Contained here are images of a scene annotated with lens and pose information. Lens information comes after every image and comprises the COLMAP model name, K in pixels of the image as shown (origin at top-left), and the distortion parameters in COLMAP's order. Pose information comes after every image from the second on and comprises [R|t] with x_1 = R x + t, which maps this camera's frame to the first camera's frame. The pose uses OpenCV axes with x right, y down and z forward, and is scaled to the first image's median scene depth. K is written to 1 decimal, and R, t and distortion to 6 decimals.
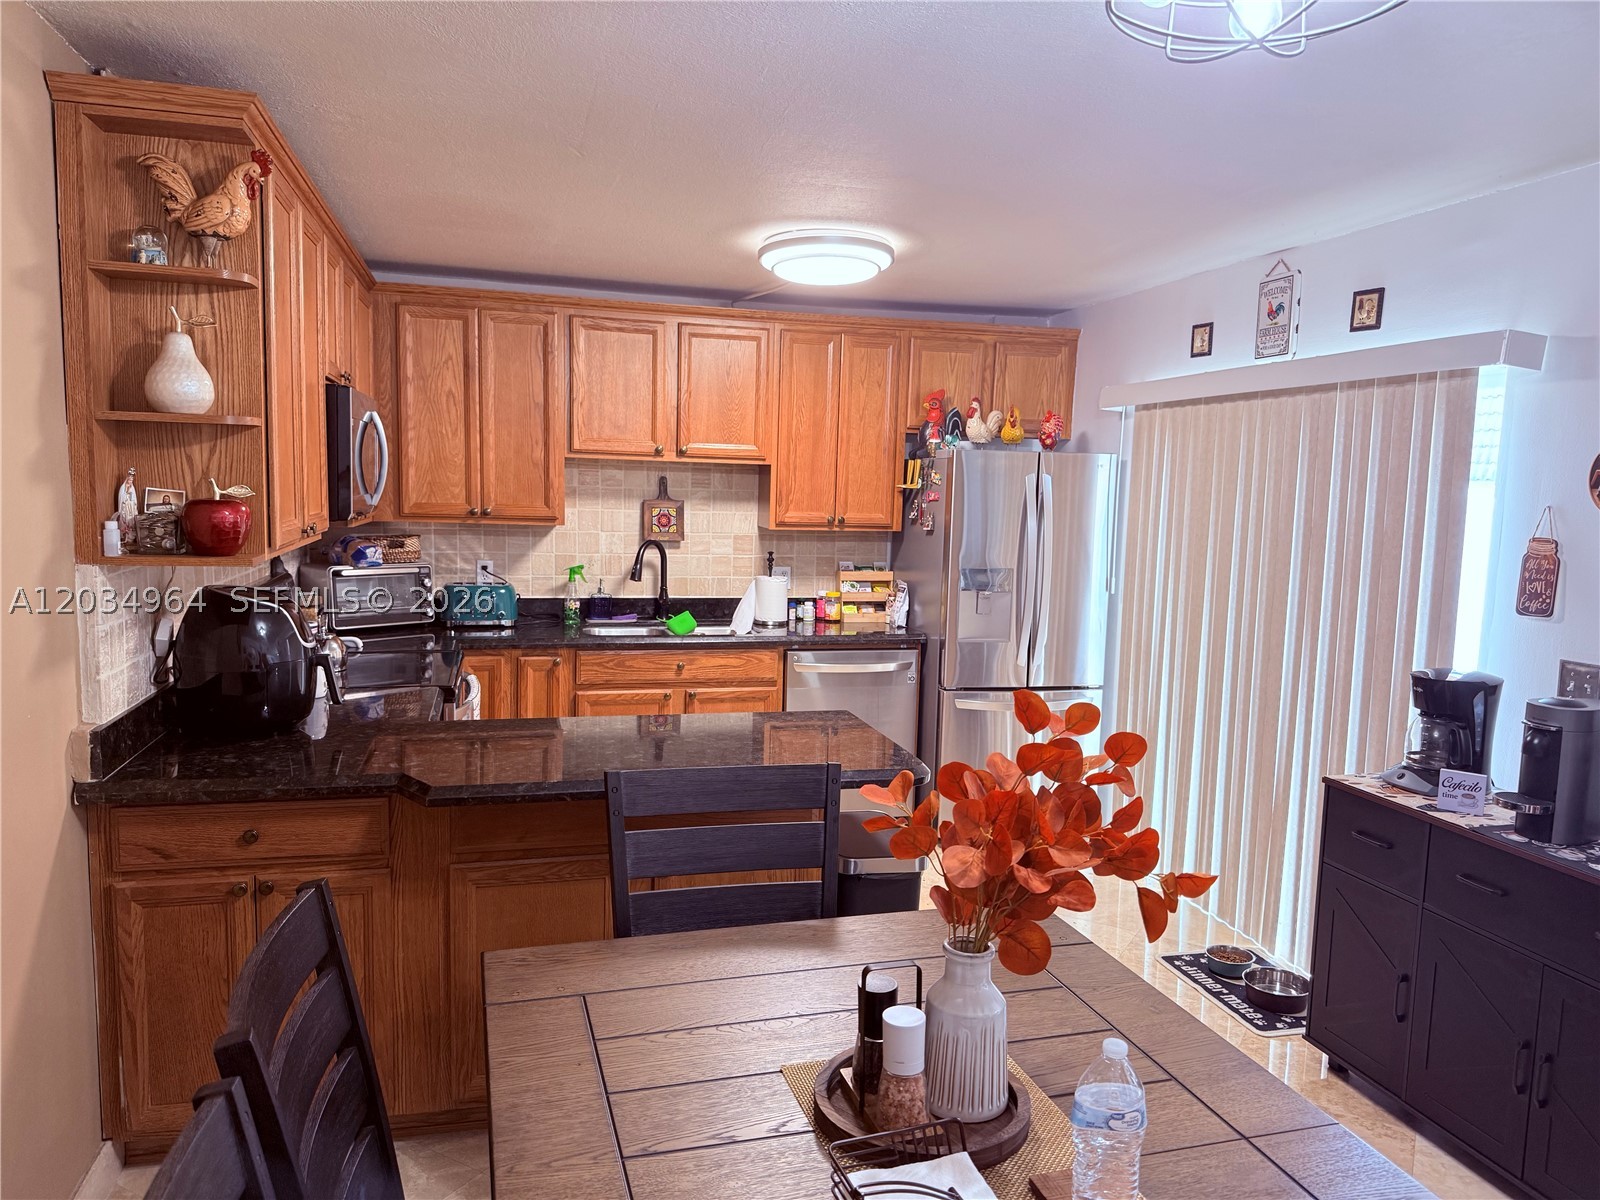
lens RADIAL K [[1122.1, 0, 810.6], [0, 1122.1, 611.4], [0, 0, 1]] dist [0.076935, -0.106800]
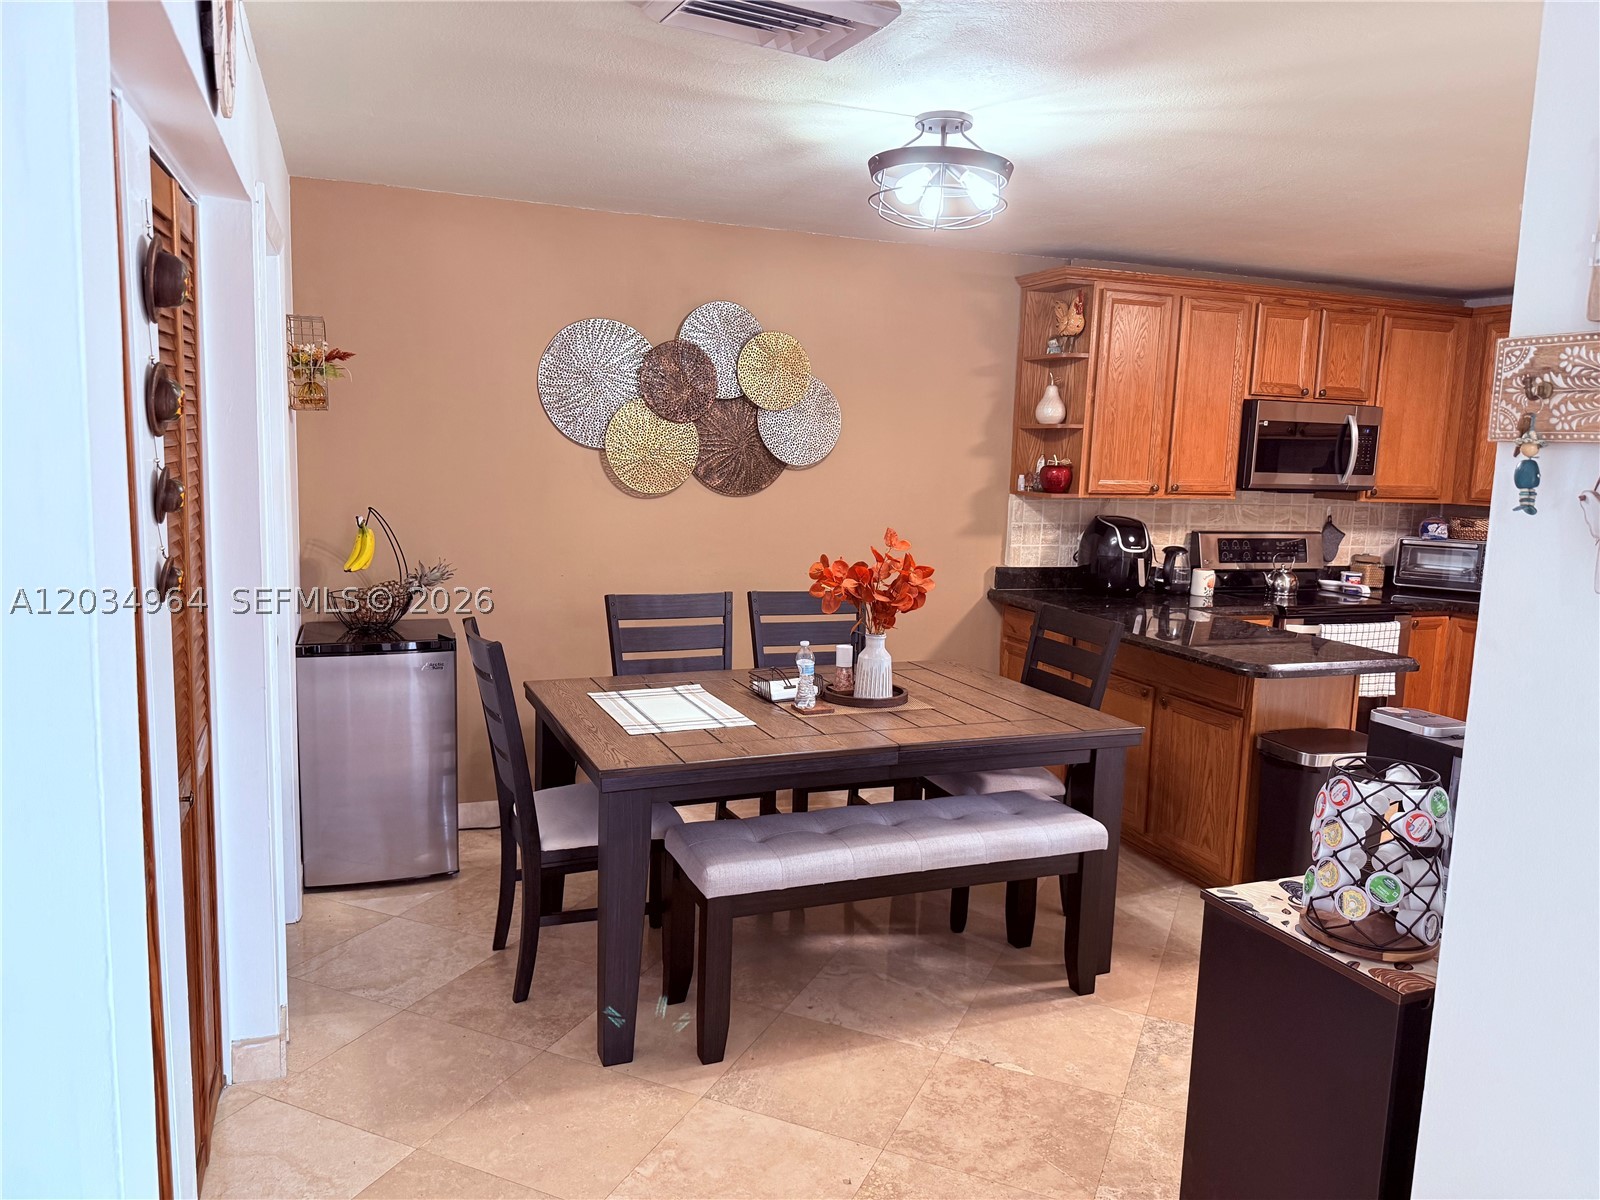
lens RADIAL K [[1122.1, 0, 794.8], [0, 1122.1, 607.0], [0, 0, 1]] dist [0.076935, -0.106800]
pose [[0.089454, 0.110841, -0.989804, 0.717711], [-0.143627, 0.984837, 0.097304, 0.011165], [0.985581, 0.133458, 0.104017, 0.174145]]
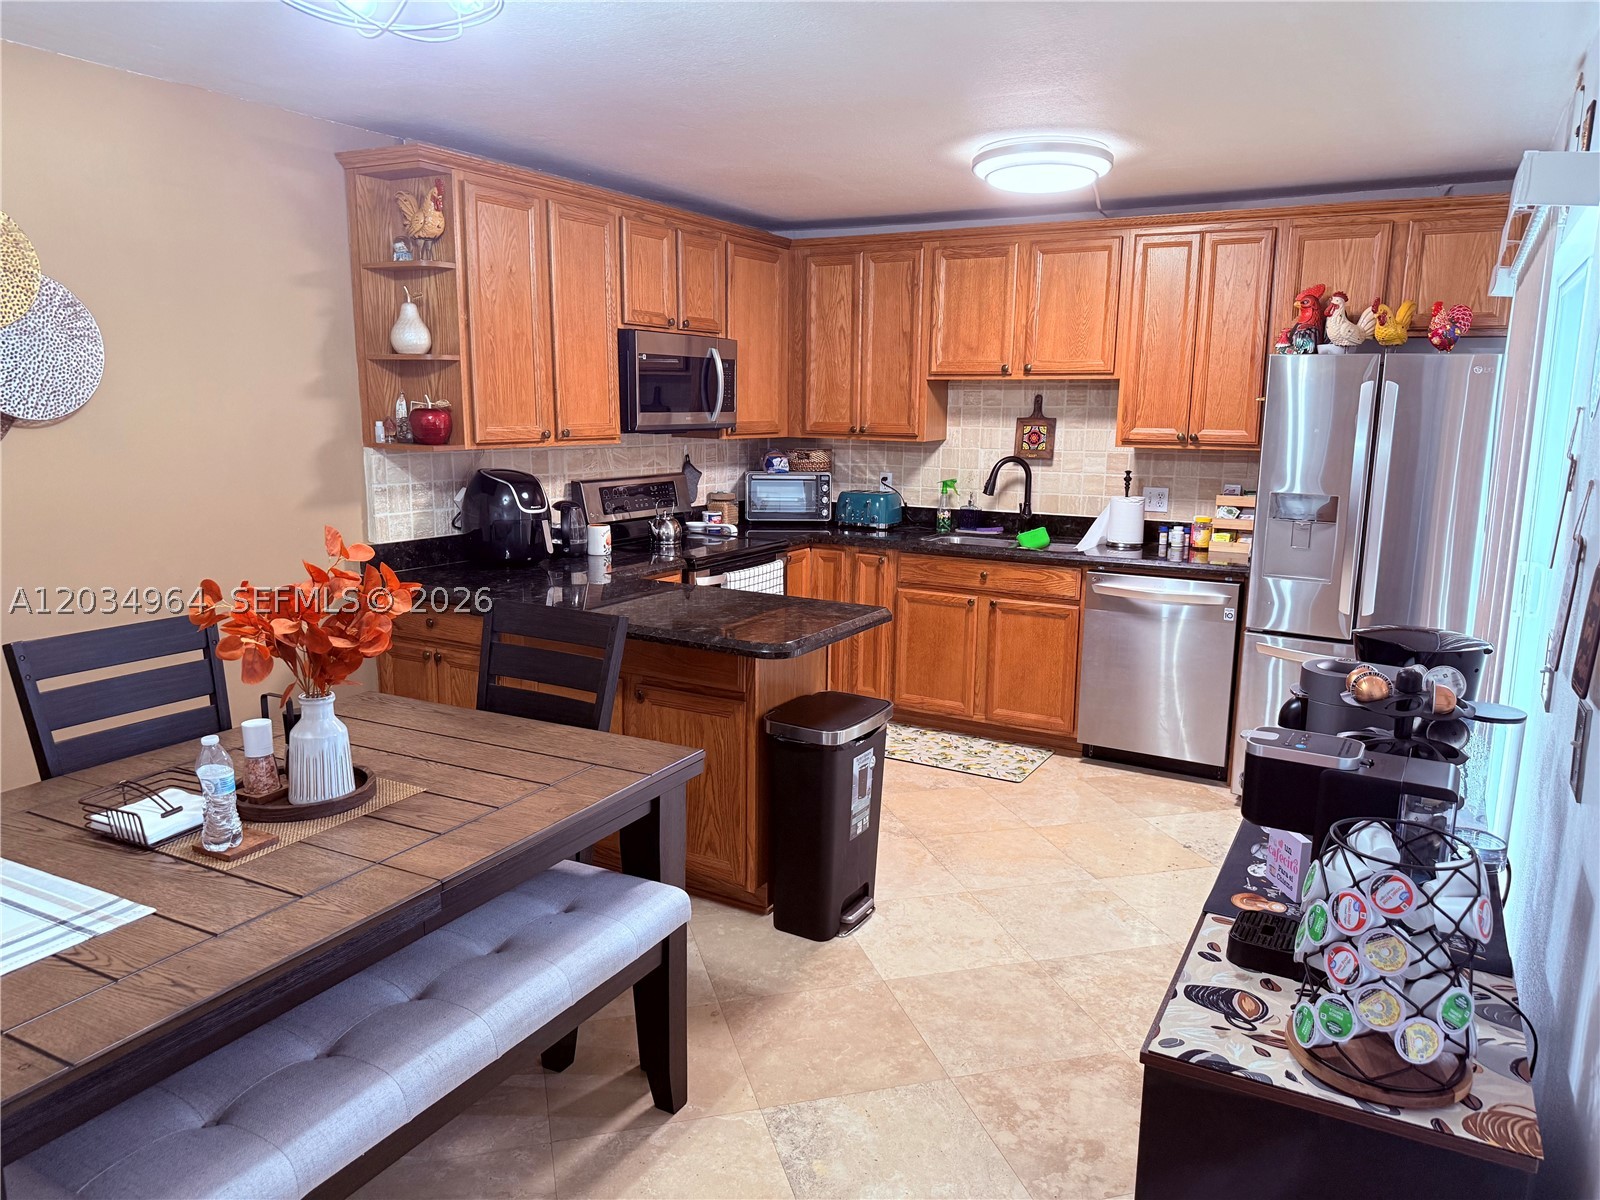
lens RADIAL K [[1122.1, 0, 804.6], [0, 1122.1, 610.0], [0, 0, 1]] dist [0.076935, -0.106800]
pose [[0.704178, 0.109885, -0.701469, 0.476882], [-0.072518, 0.993916, 0.082899, 0.005426], [0.706311, -0.007507, 0.707862, 0.122122]]
